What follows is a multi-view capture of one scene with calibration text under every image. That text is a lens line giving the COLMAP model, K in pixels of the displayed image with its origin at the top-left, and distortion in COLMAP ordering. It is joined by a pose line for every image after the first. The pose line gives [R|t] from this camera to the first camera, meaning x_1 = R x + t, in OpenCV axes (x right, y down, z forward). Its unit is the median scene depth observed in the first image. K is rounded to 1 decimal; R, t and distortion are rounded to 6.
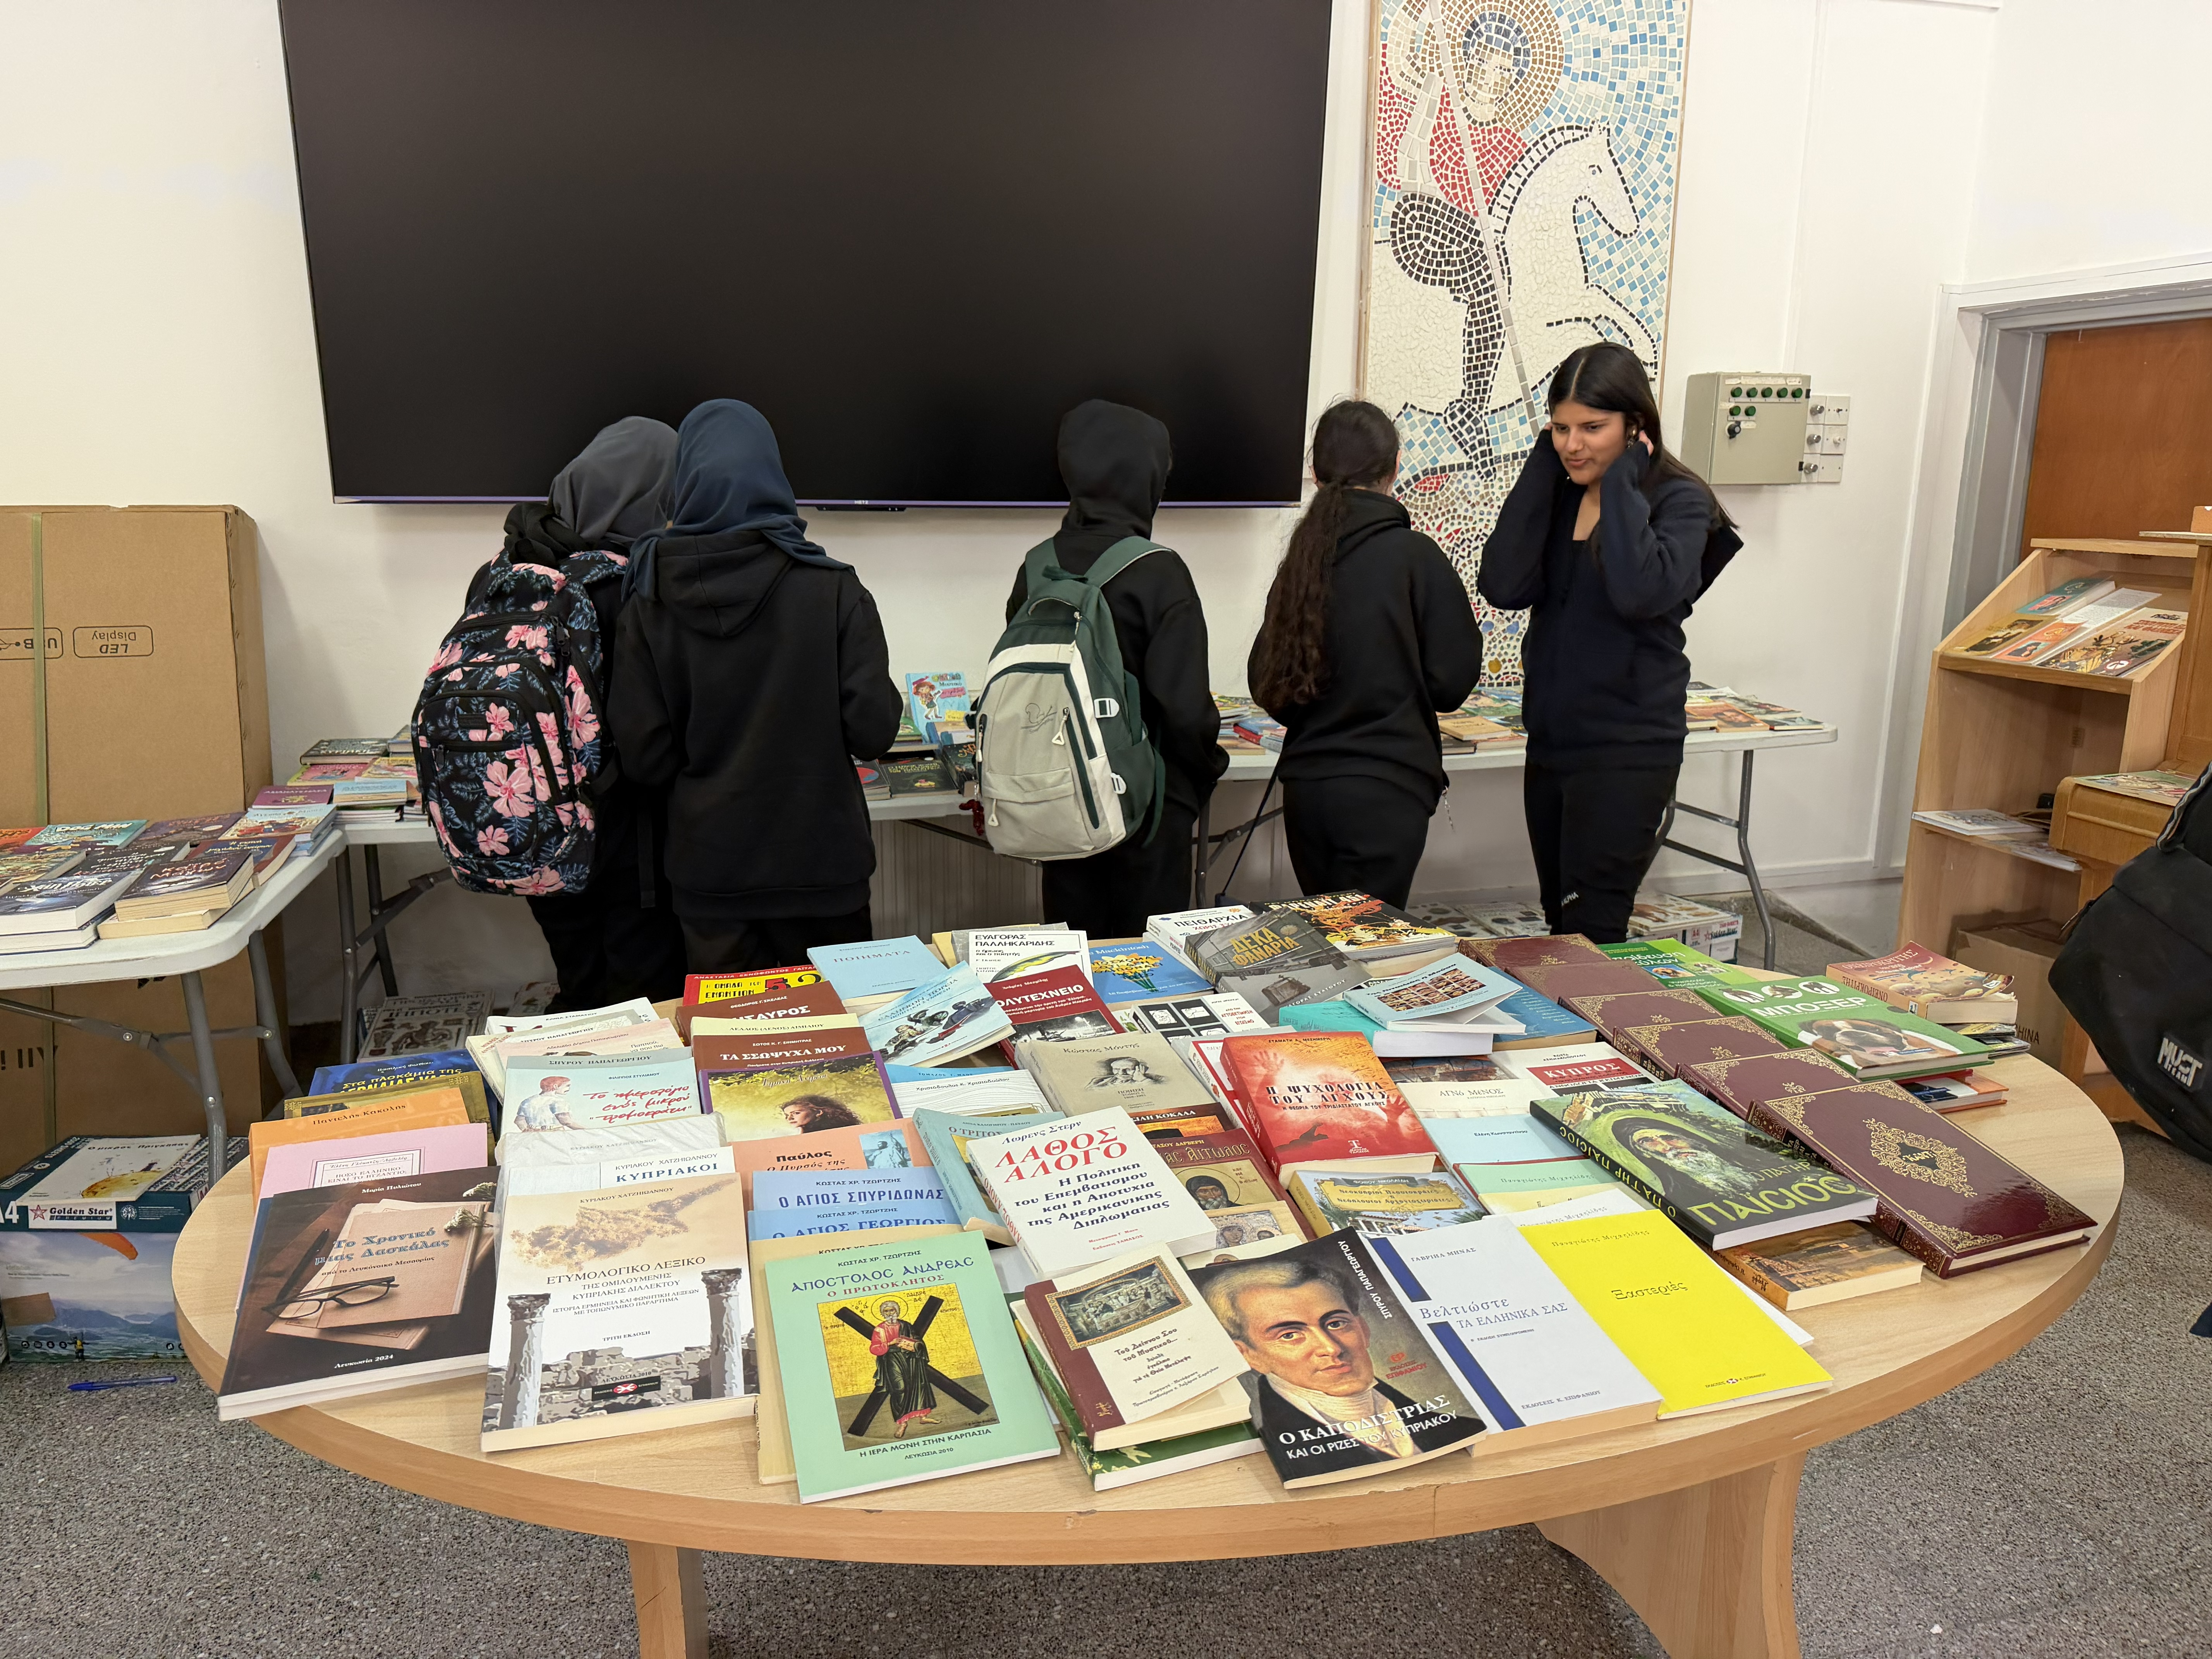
lens RADIAL K [[1532.8, 0, 1116.4], [0, 1532.8, 830.8], [0, 0, 1]] dist [0.132283, -0.250721]
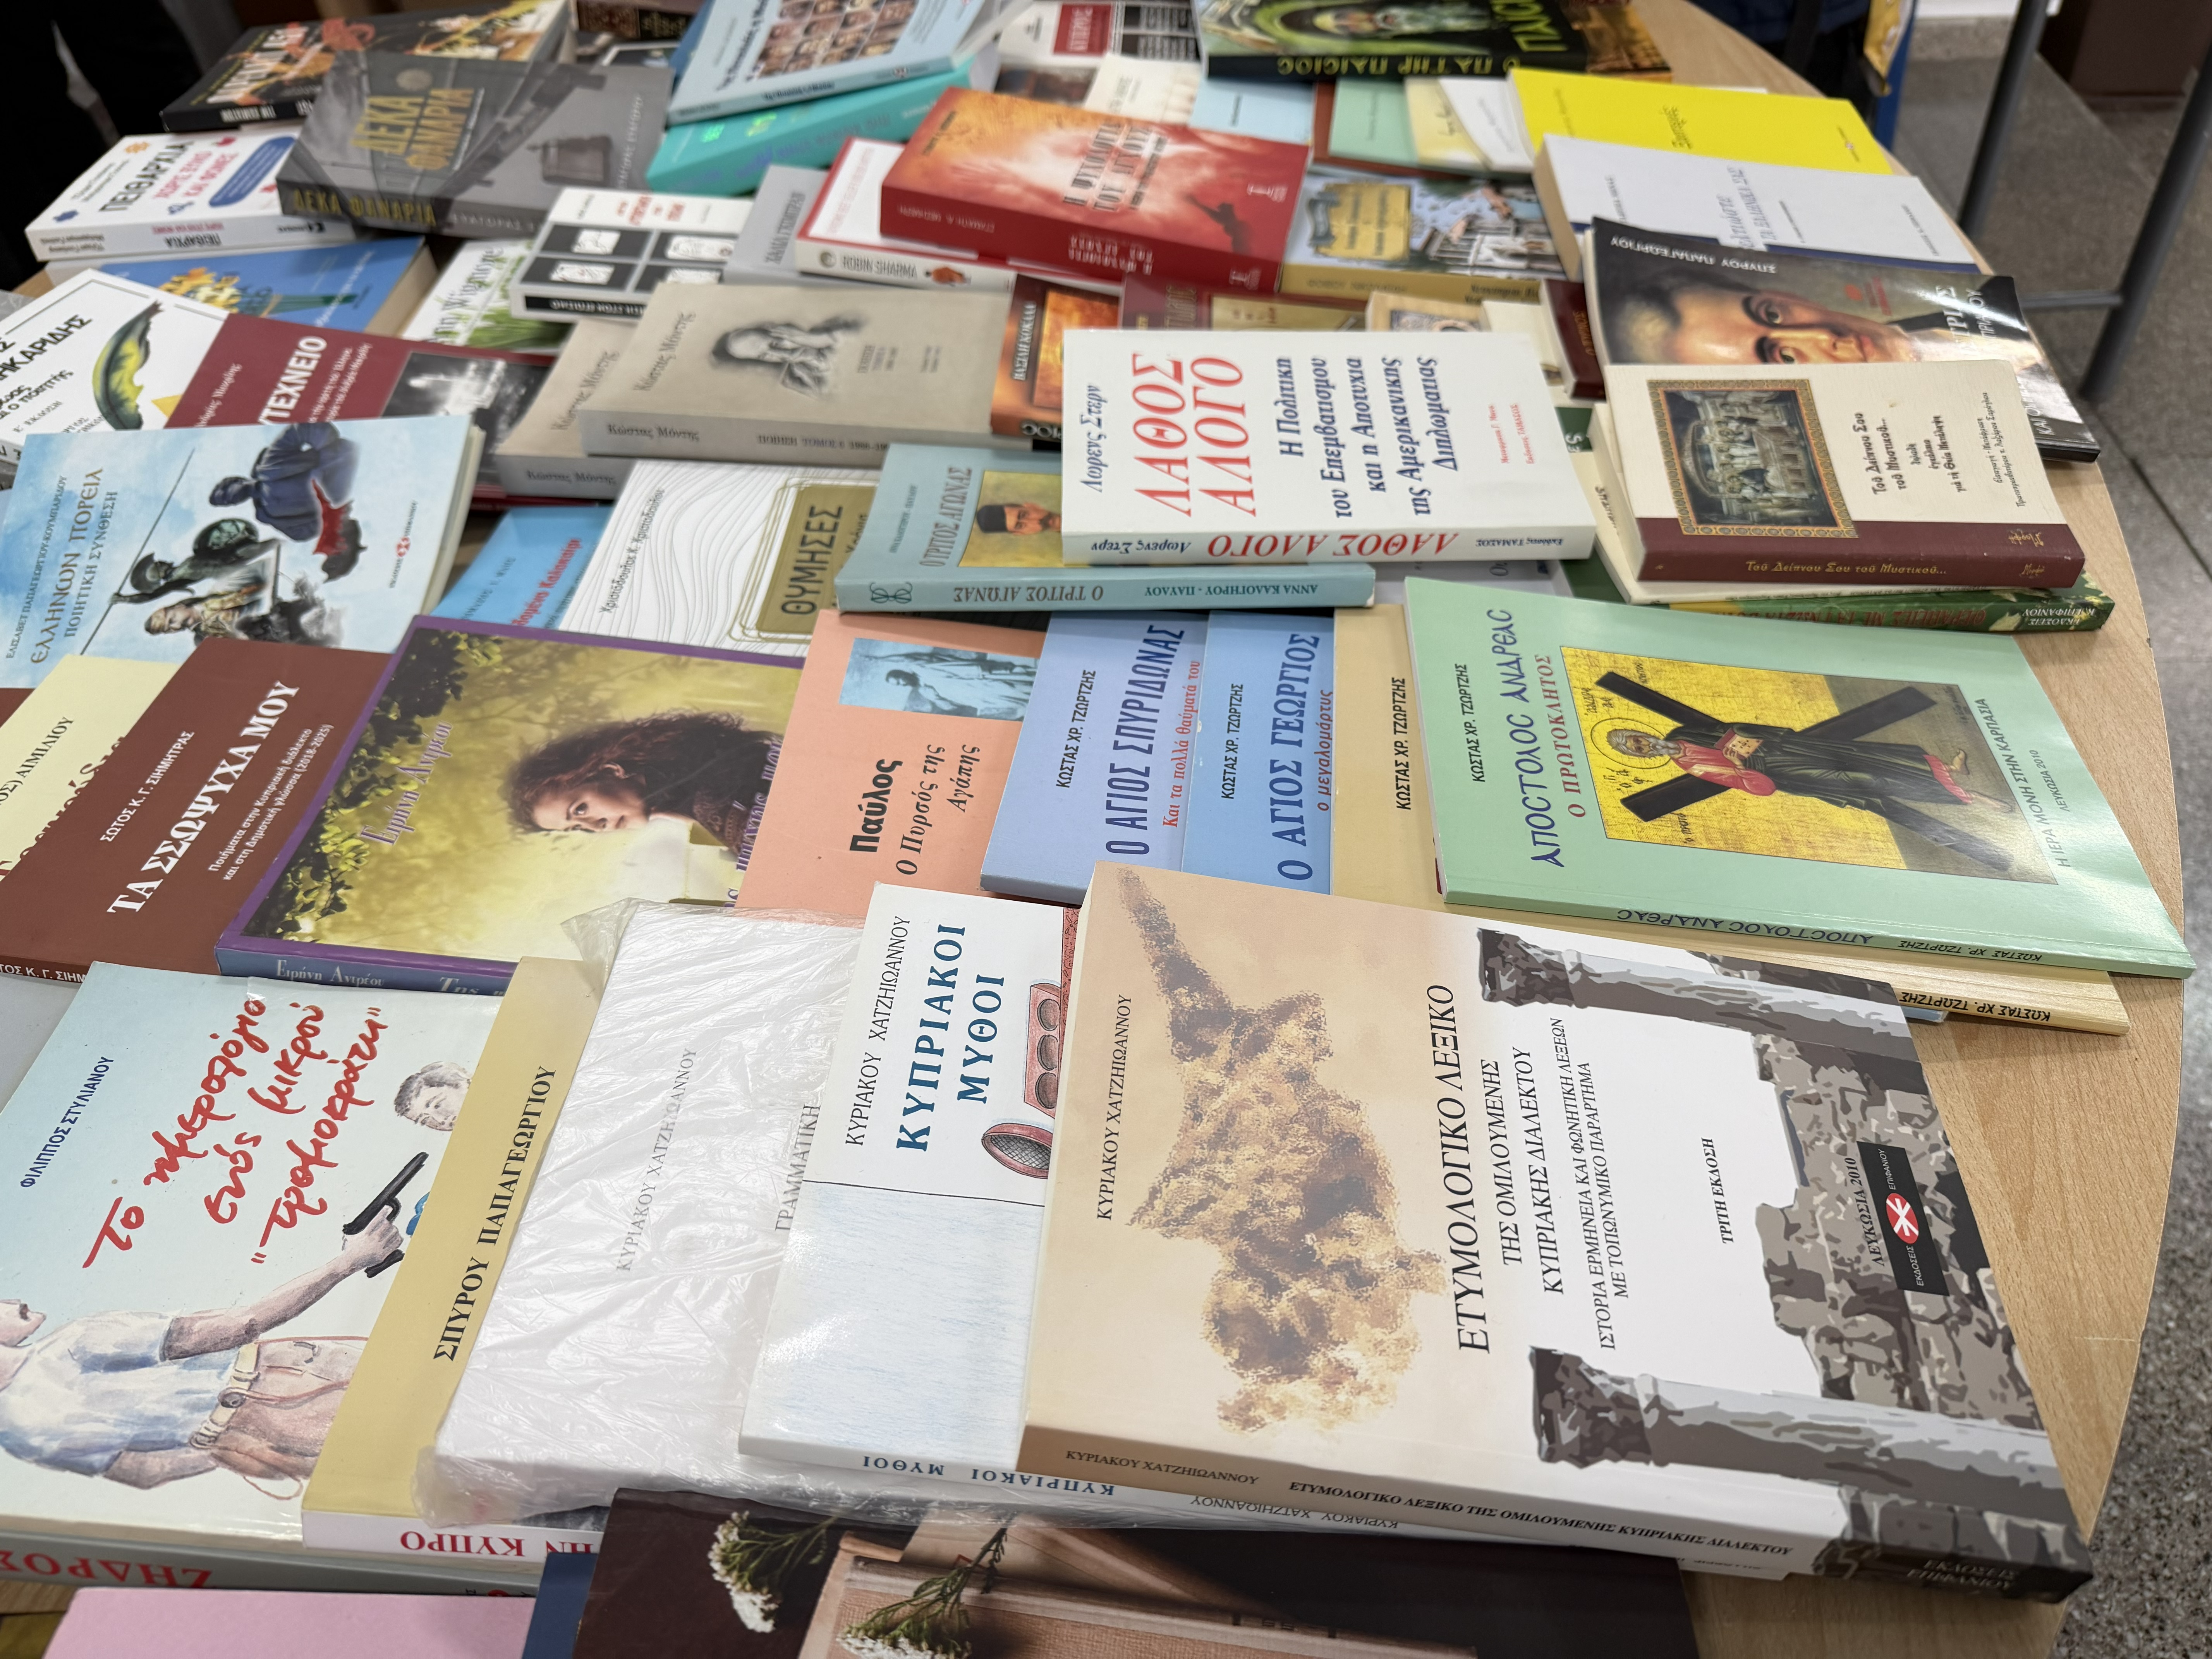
lens RADIAL K [[1604.5, 0, 1106.0], [0, 1604.5, 829.5], [0, 0, 1]] dist [0.050171, -0.103594]
pose [[0.350605, -0.670177, 0.654170, -0.364622], [0.288412, 0.741826, 0.605403, -0.008876], [-0.891008, -0.023587, 0.453375, 0.624331]]
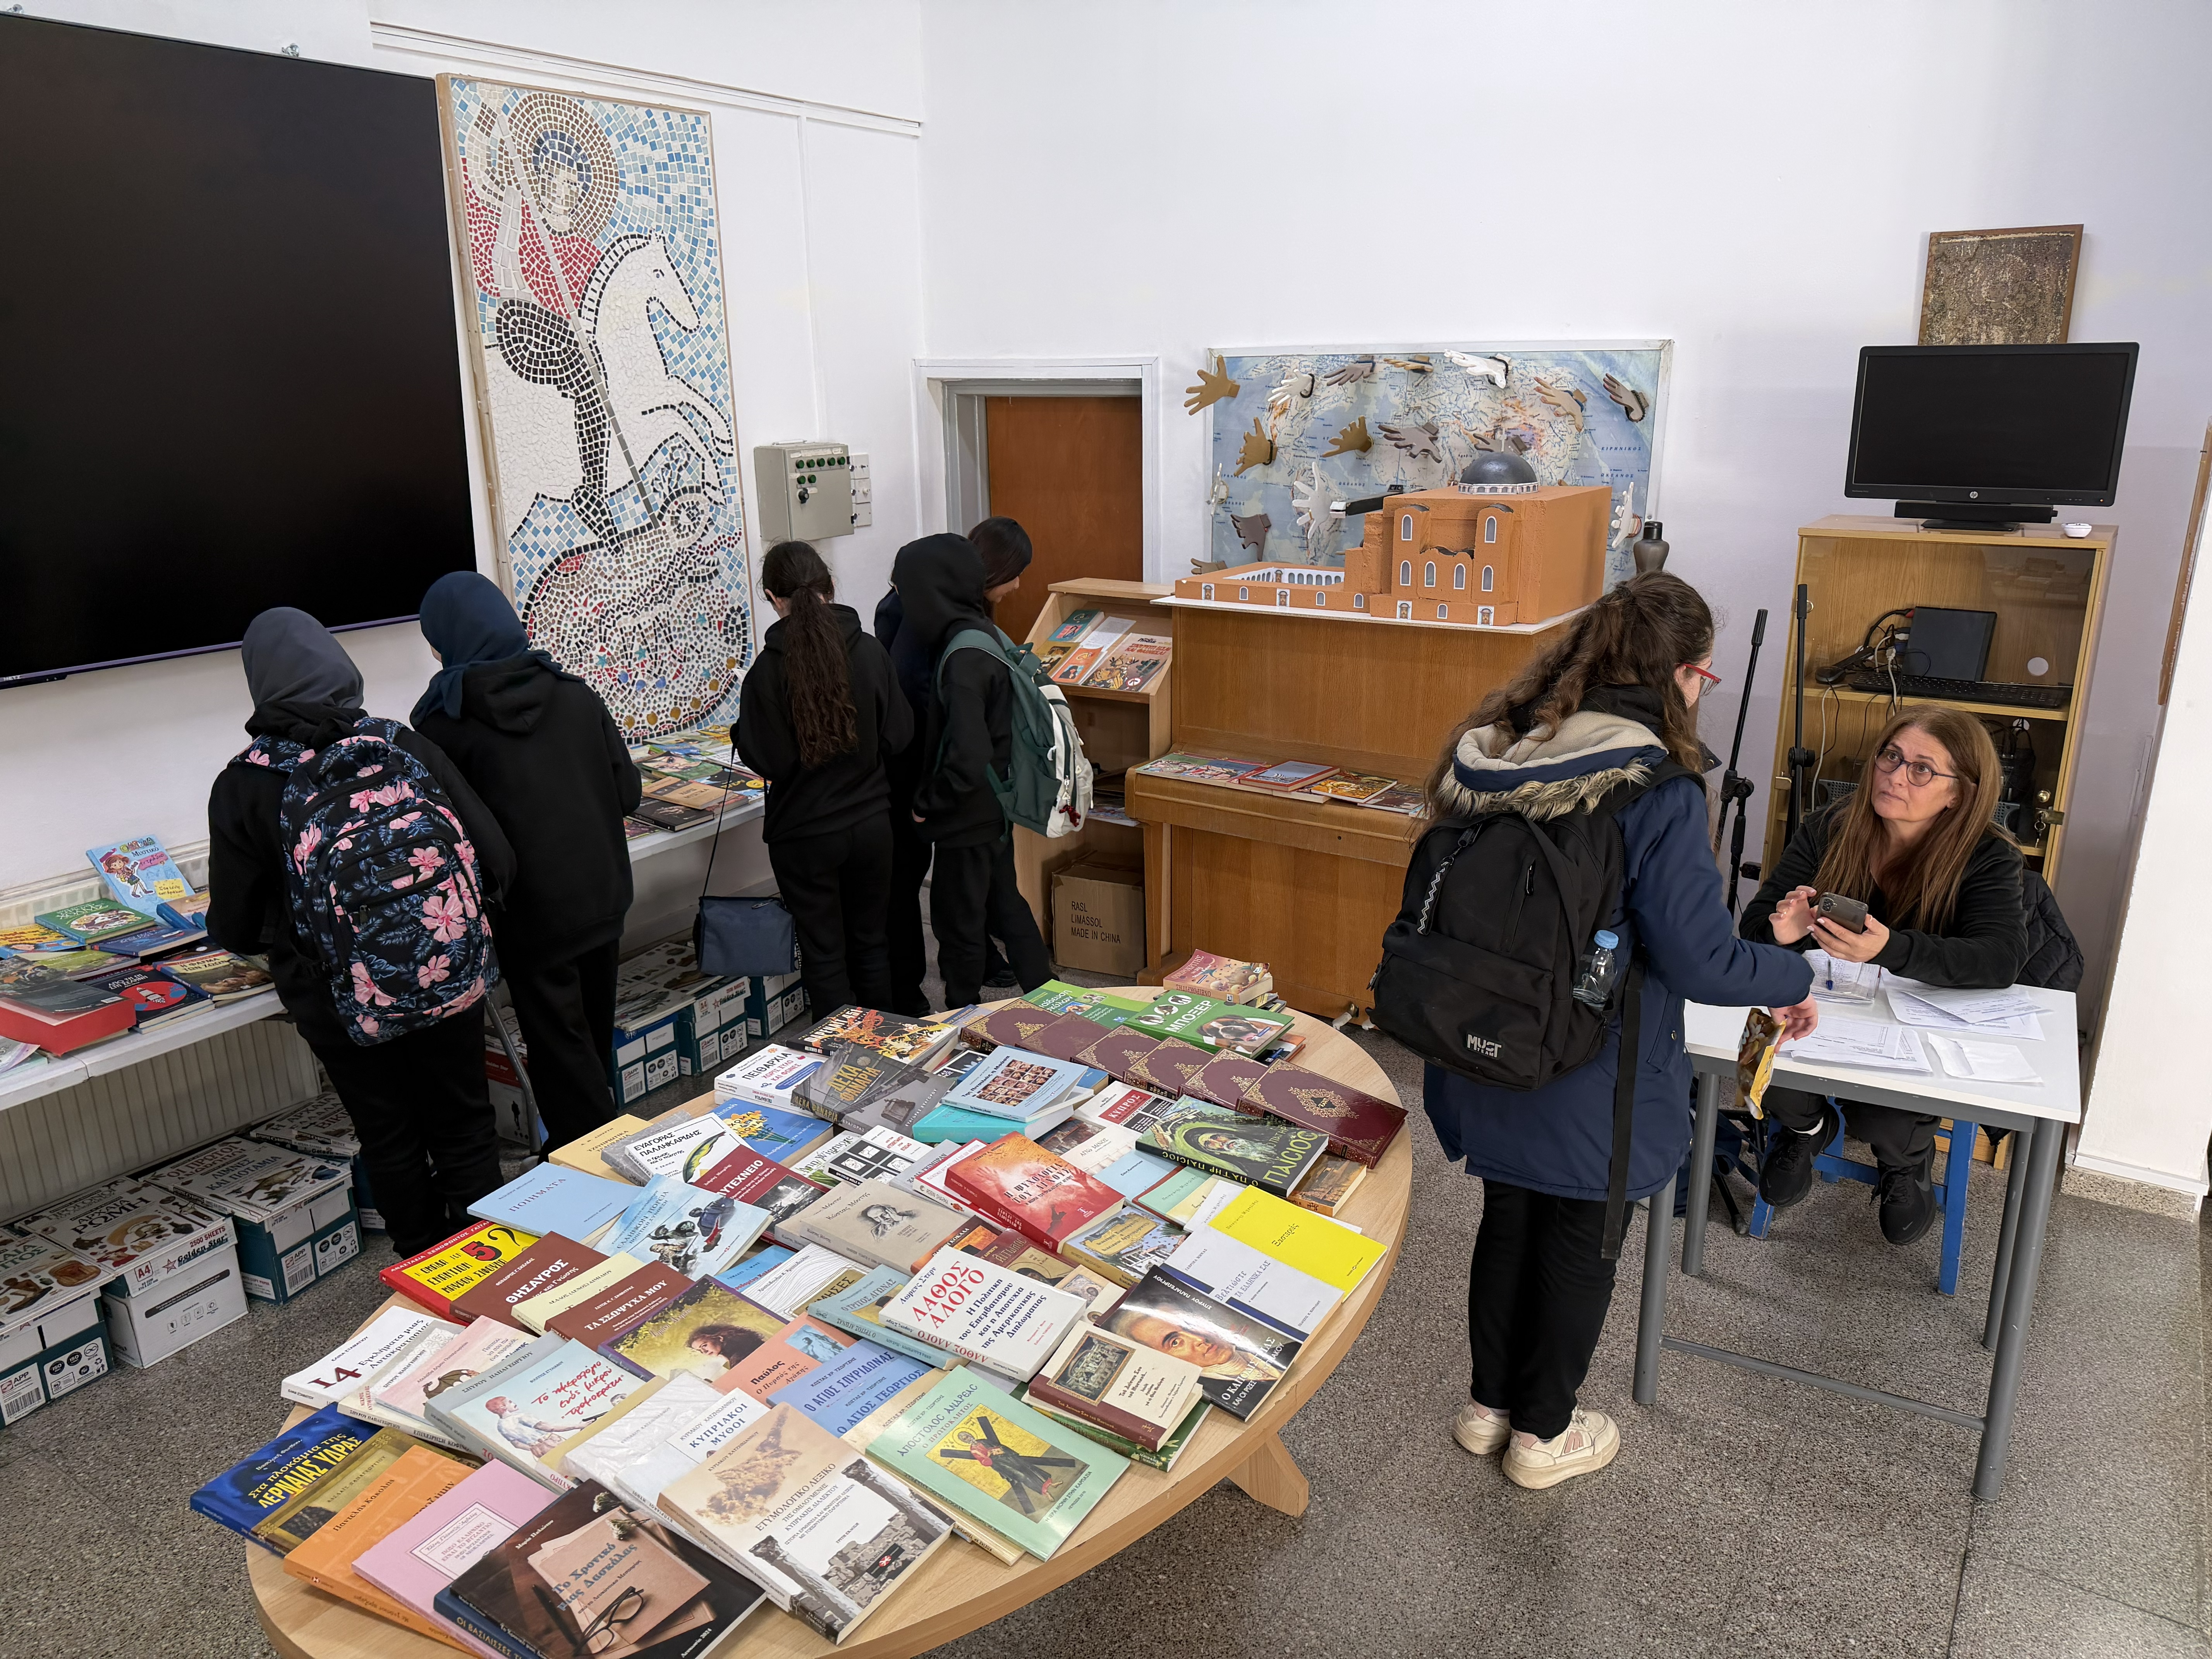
lens RADIAL K [[1551.8, 0, 1103.8], [0, 1551.8, 833.3], [0, 0, 1]] dist [0.162438, -0.309095]
pose [[0.753598, -0.206191, 0.624159, -0.595276], [0.165347, 0.978460, 0.123597, -0.290957], [-0.636200, 0.010060, 0.771459, -0.182098]]
